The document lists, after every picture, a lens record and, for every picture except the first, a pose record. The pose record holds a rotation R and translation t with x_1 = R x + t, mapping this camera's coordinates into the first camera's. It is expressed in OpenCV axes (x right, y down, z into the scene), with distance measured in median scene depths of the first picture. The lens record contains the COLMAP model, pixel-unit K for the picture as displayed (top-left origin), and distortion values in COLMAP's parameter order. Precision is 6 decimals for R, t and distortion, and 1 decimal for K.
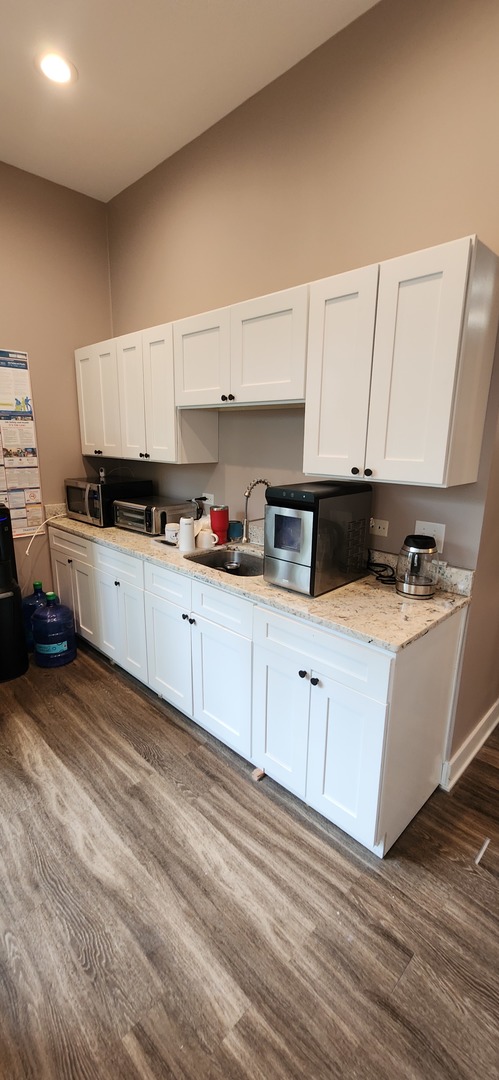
lens RADIAL K [[441.5, 0, 249.5], [0, 441.5, 540.0], [0, 0, 1]] dist [-0.001076, -0.000221]
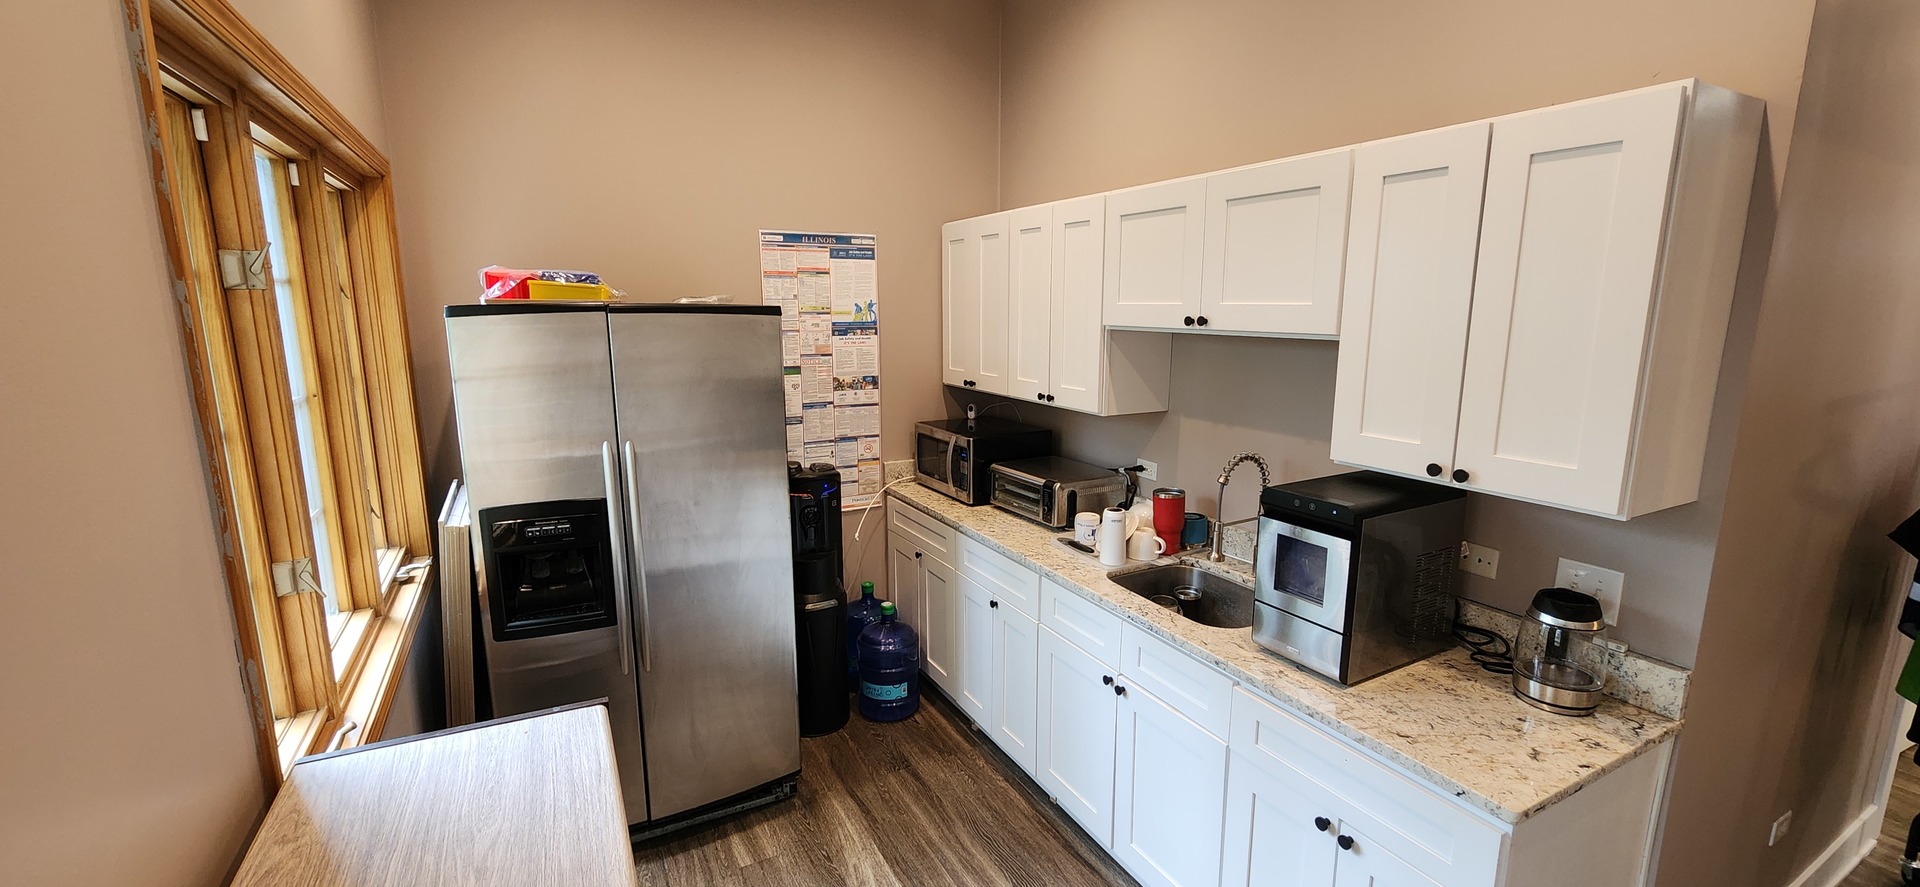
lens RADIAL K [[784.8, 0, 969.6], [0, 784.8, 444.6], [0, 0, 1]] dist [-0.001076, -0.000221]
pose [[0.959351, 0.036522, -0.279842, -0.036756], [-0.051981, 0.997493, -0.048020, -0.080502], [0.277387, 0.060615, 0.958844, -0.092039]]
